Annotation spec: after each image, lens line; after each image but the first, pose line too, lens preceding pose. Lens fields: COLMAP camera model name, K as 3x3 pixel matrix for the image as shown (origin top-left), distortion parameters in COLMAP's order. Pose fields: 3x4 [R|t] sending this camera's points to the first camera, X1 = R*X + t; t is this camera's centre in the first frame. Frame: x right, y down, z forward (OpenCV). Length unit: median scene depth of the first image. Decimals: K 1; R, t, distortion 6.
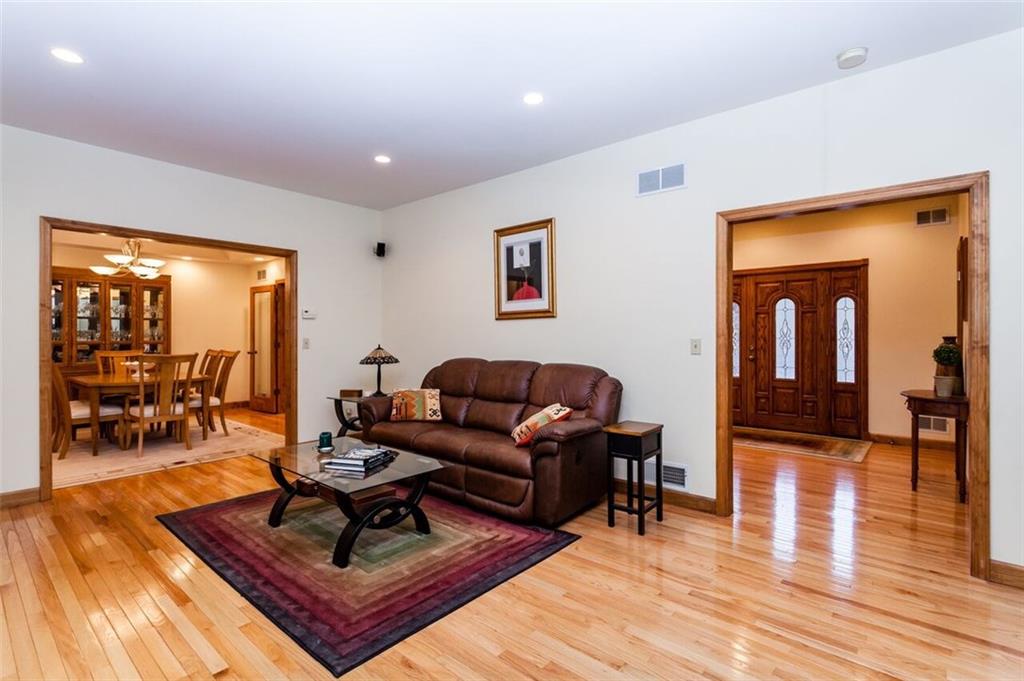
lens RADIAL K [[494.8, 0, 506.7], [0, 494.8, 334.5], [0, 0, 1]] dist [0.010776, -0.000772]
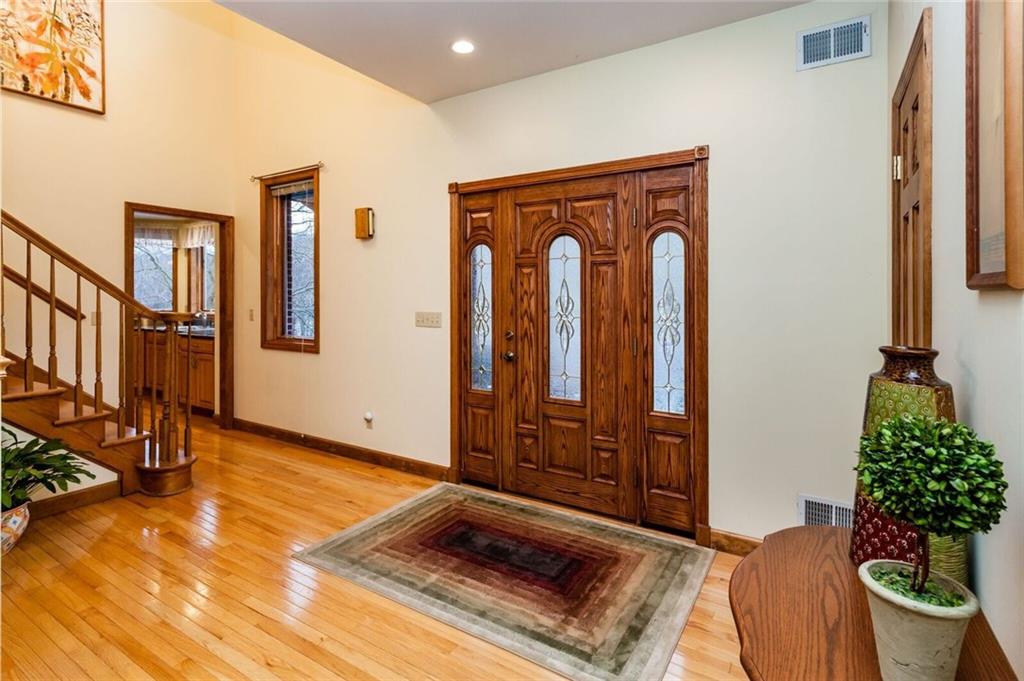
lens RADIAL K [[494.8, 0, 520.4], [0, 494.8, 290.2], [0, 0, 1]] dist [0.010776, -0.000772]
pose [[0.986140, 0.000308, 0.165913, 0.453355], [-0.000538, 0.999999, 0.001340, -0.019774], [-0.165912, -0.001410, 0.986140, 0.546054]]
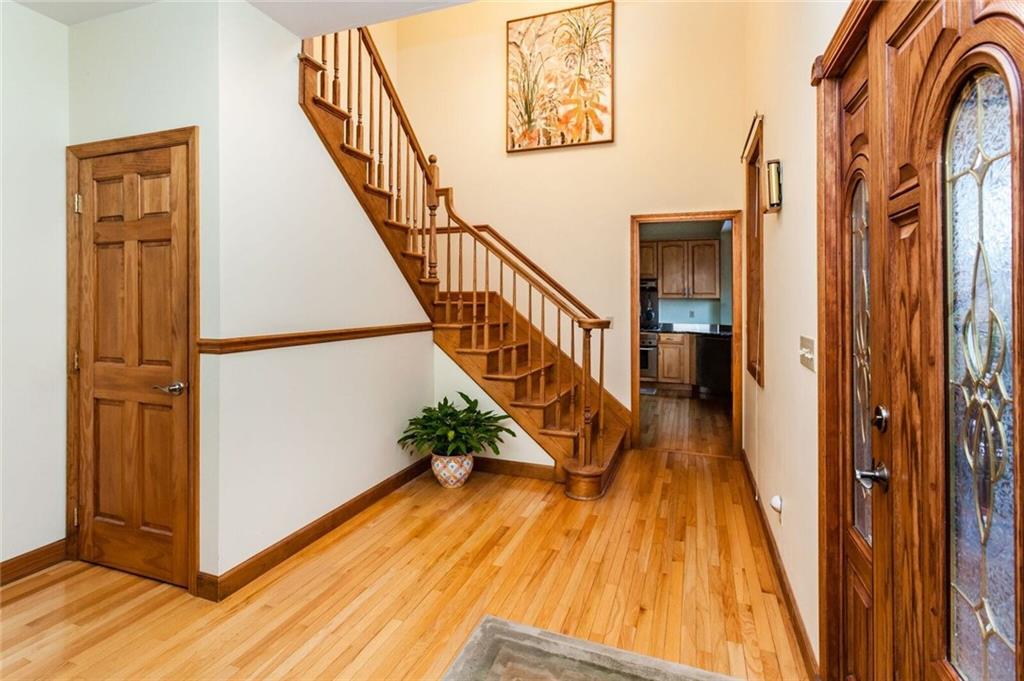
lens RADIAL K [[494.8, 0, 492.3], [0, 494.8, 298.1], [0, 0, 1]] dist [0.010776, -0.000772]
pose [[0.342828, 0.000841, -0.939398, 0.712360], [0.002921, 0.999994, 0.001962, -0.018548], [0.939394, -0.003416, 0.342824, 0.956694]]
